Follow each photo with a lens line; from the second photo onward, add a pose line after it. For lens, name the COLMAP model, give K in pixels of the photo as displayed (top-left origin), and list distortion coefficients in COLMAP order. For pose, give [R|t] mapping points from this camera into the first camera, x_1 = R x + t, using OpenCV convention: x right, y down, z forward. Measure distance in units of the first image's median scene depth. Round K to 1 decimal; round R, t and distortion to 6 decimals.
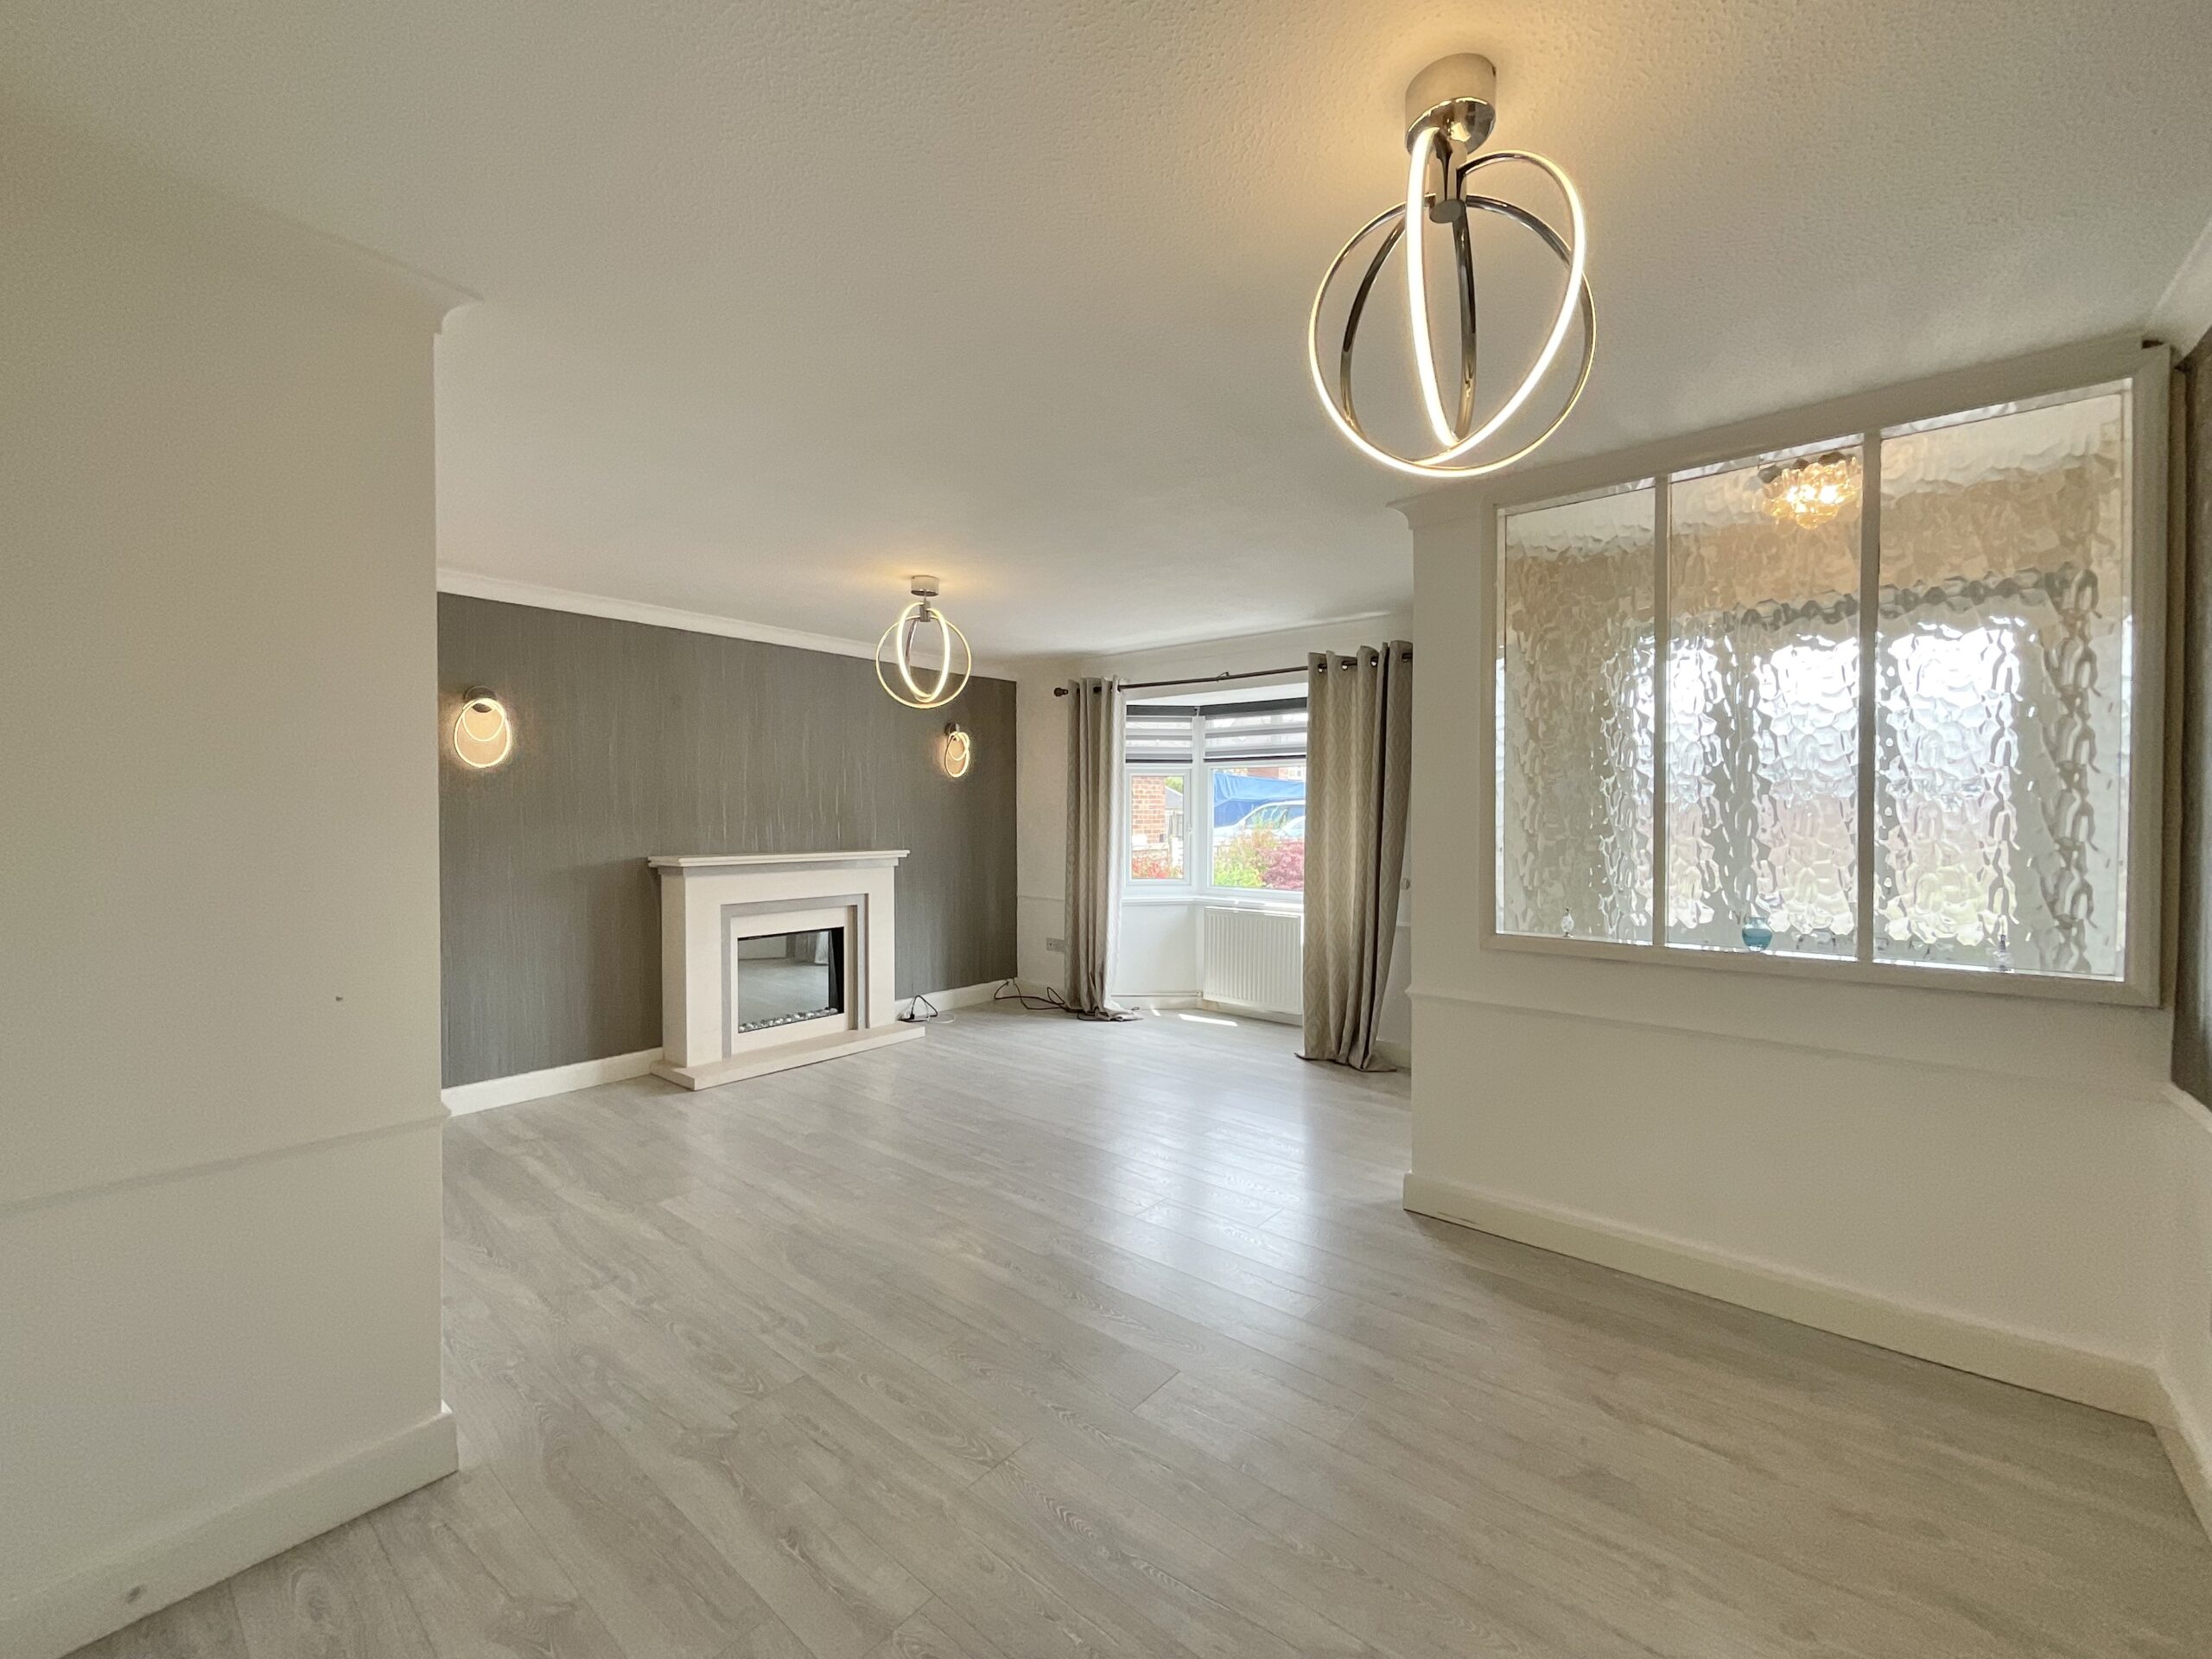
lens RADIAL K [[903.3, 0, 1096.4], [0, 903.3, 832.1], [0, 0, 1]] dist [0.002428, -0.000187]
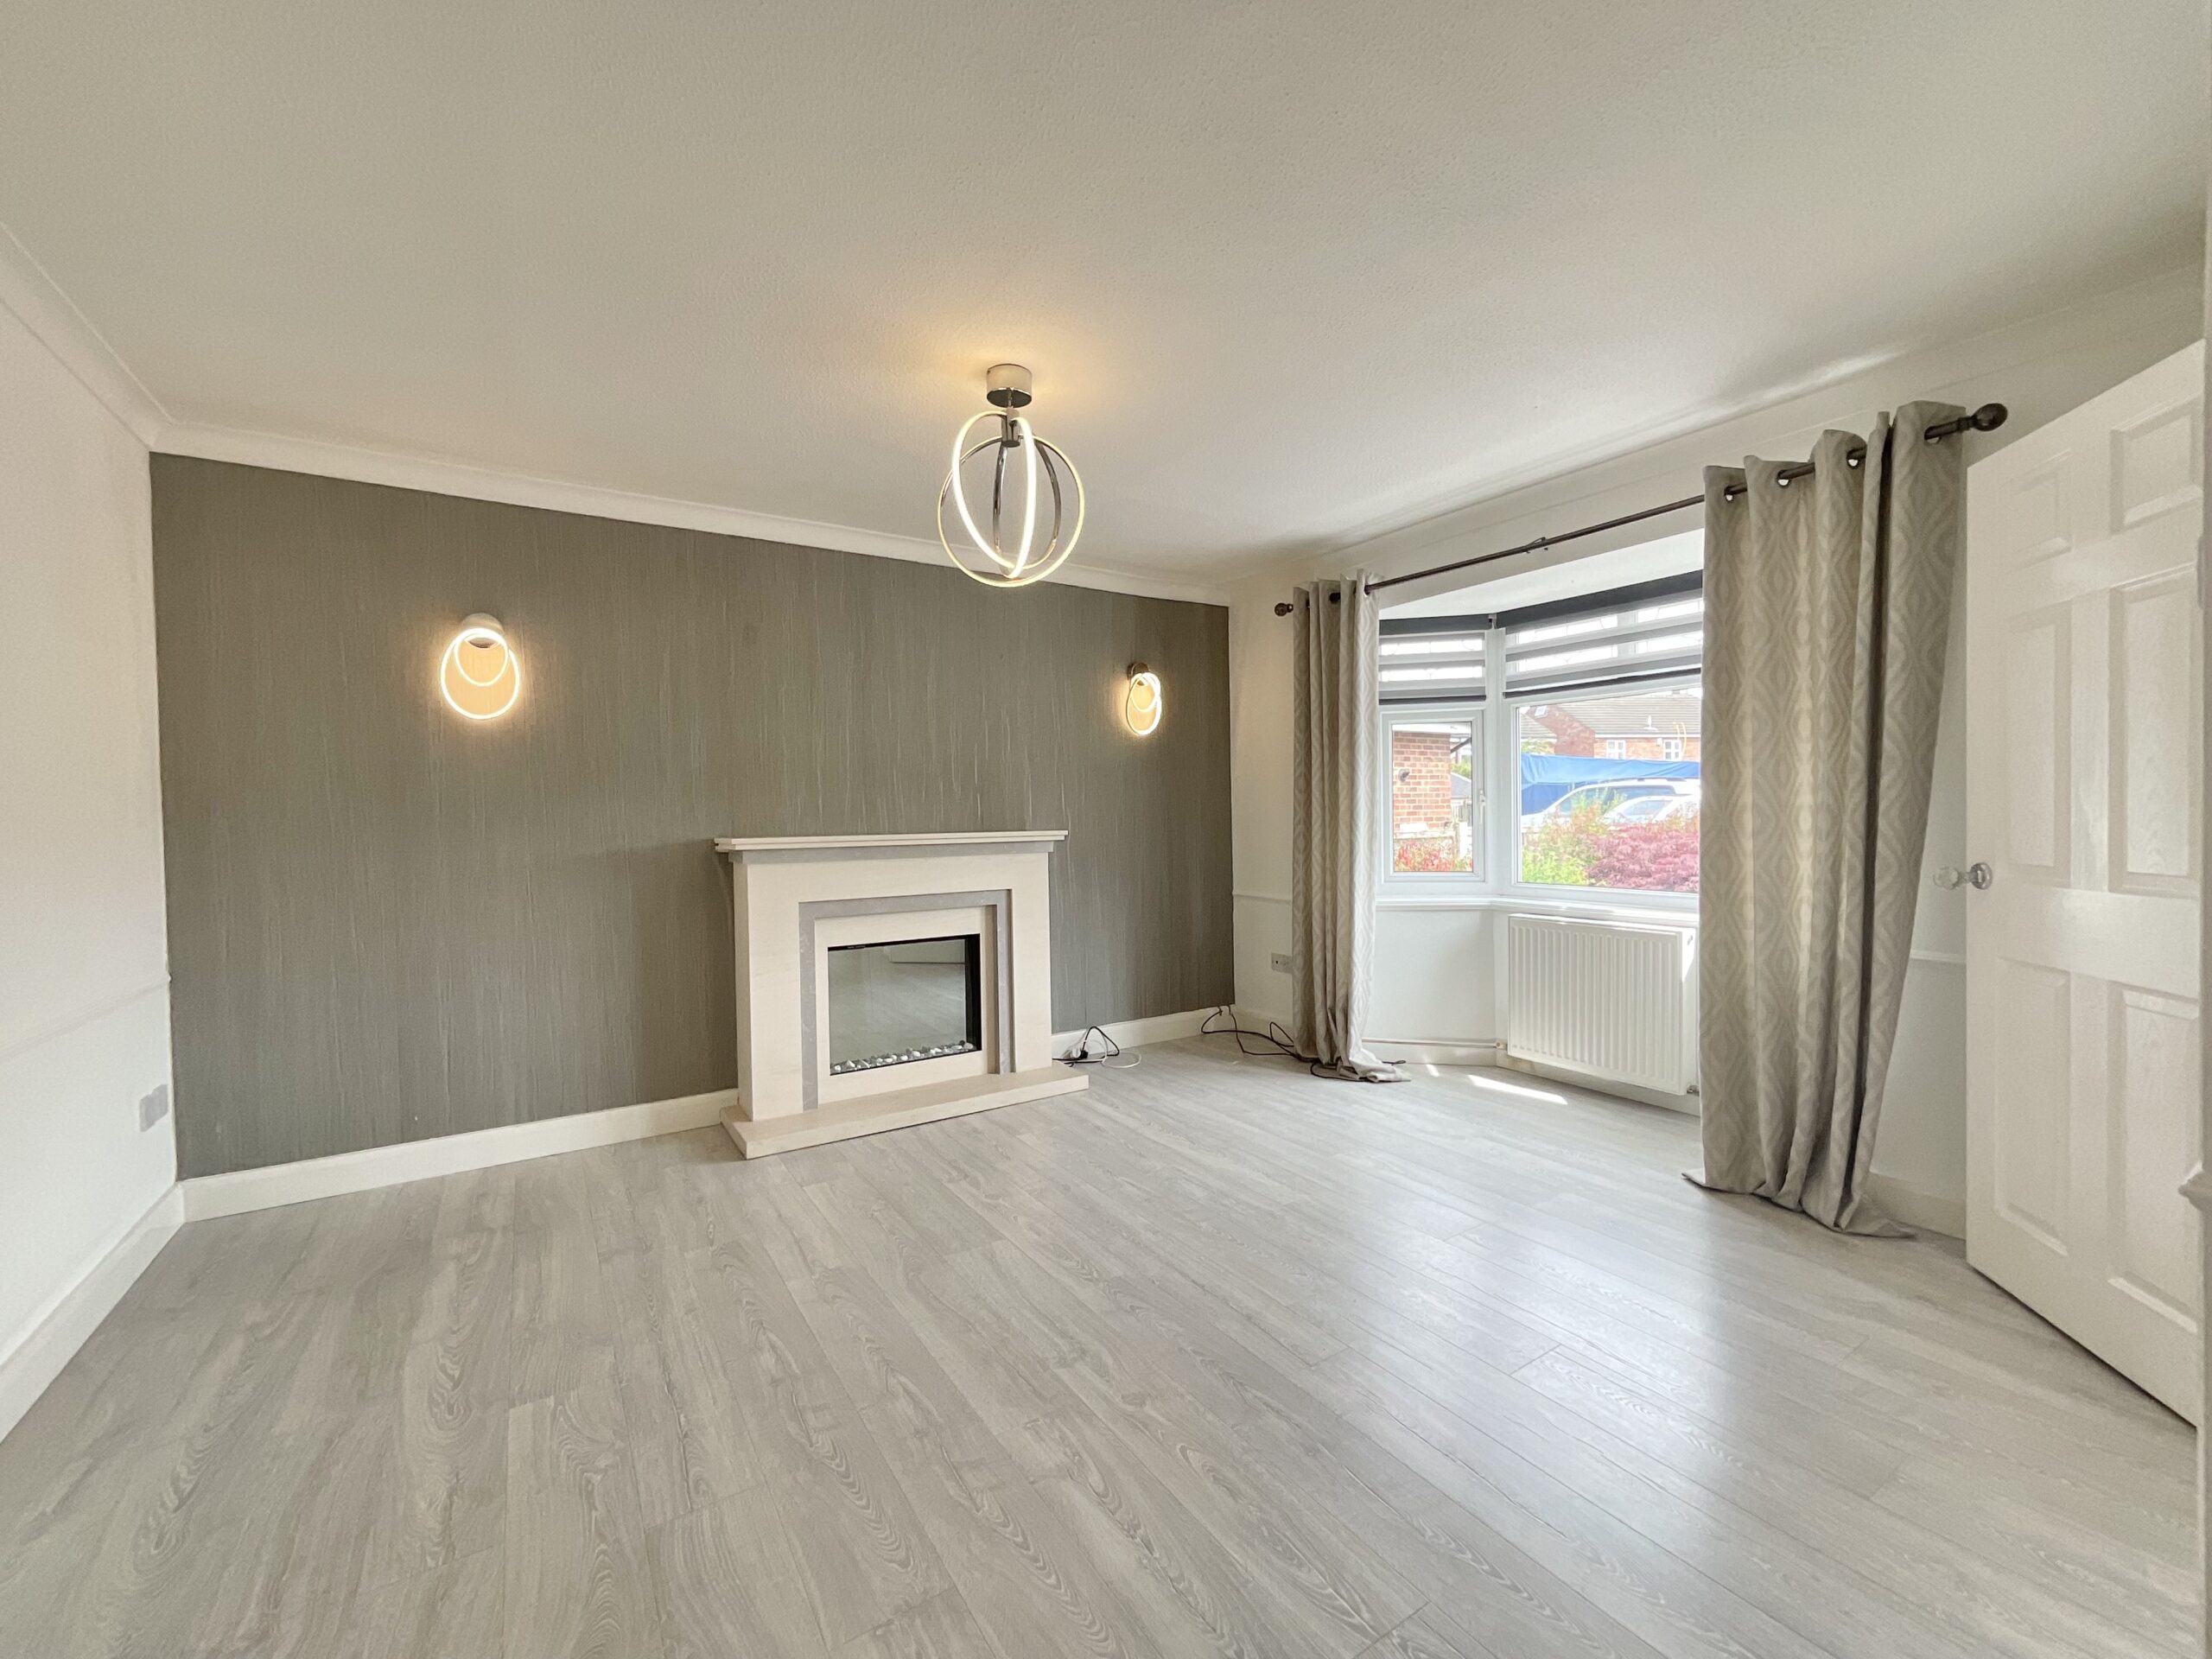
lens RADIAL K [[903.3, 0, 1100.9], [0, 903.3, 829.9], [0, 0, 1]] dist [0.002428, -0.000187]
pose [[0.955832, -0.010733, -0.293718, 0.037986], [0.010417, 0.999942, -0.002639, 0.024794], [0.293730, -0.000537, 0.955888, 0.354520]]
